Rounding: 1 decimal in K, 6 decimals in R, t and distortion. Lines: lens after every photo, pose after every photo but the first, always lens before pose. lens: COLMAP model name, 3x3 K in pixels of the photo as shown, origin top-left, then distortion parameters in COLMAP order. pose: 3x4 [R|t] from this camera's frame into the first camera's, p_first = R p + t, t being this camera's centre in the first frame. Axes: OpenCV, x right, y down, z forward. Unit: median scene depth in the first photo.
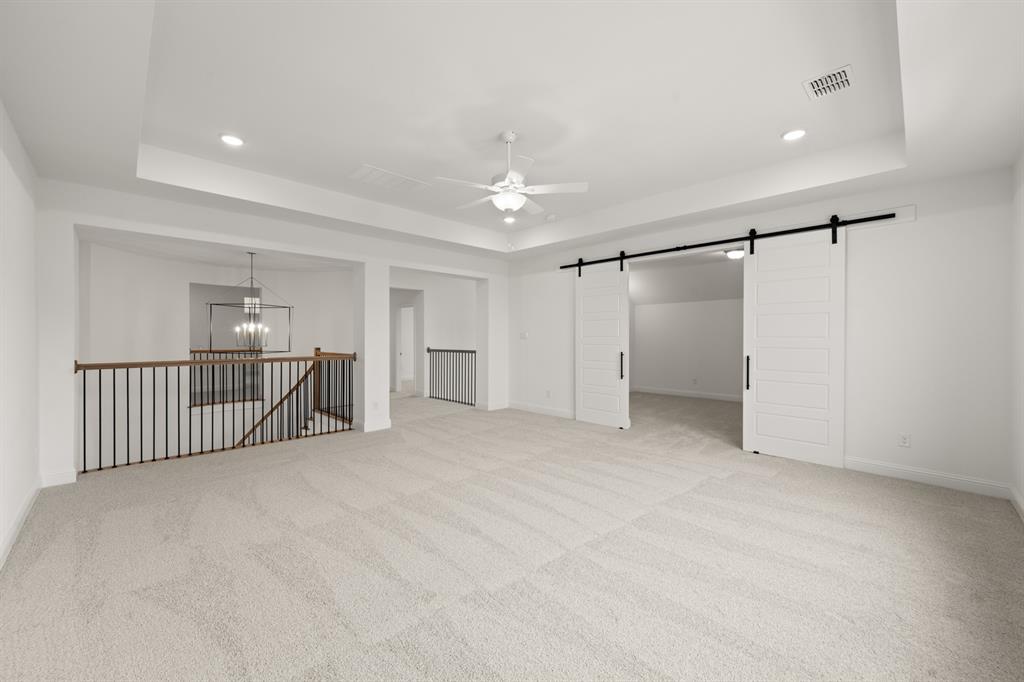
lens RADIAL K [[402.7, 0, 520.8], [0, 402.7, 341.0], [0, 0, 1]] dist [0.001733, 0.000197]
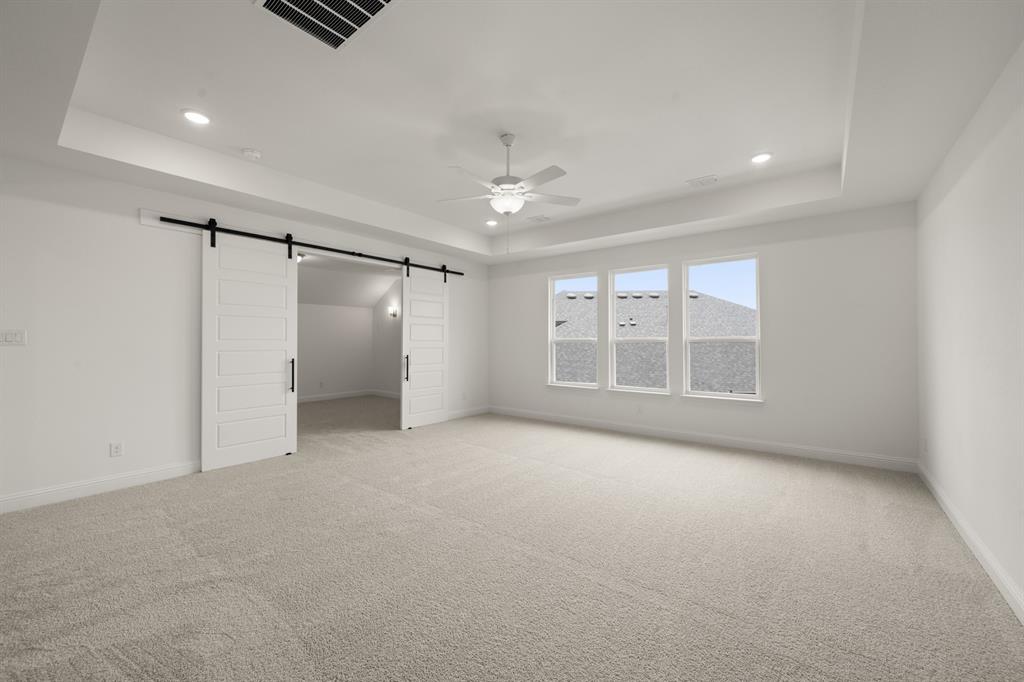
lens RADIAL K [[402.7, 0, 520.8], [0, 402.7, 341.0], [0, 0, 1]] dist [0.001733, 0.000197]
pose [[-0.125127, -0.005038, 0.992128, -0.678364], [0.003491, 0.999979, 0.005518, -0.013449], [-0.992135, 0.004154, -0.125107, 0.718839]]
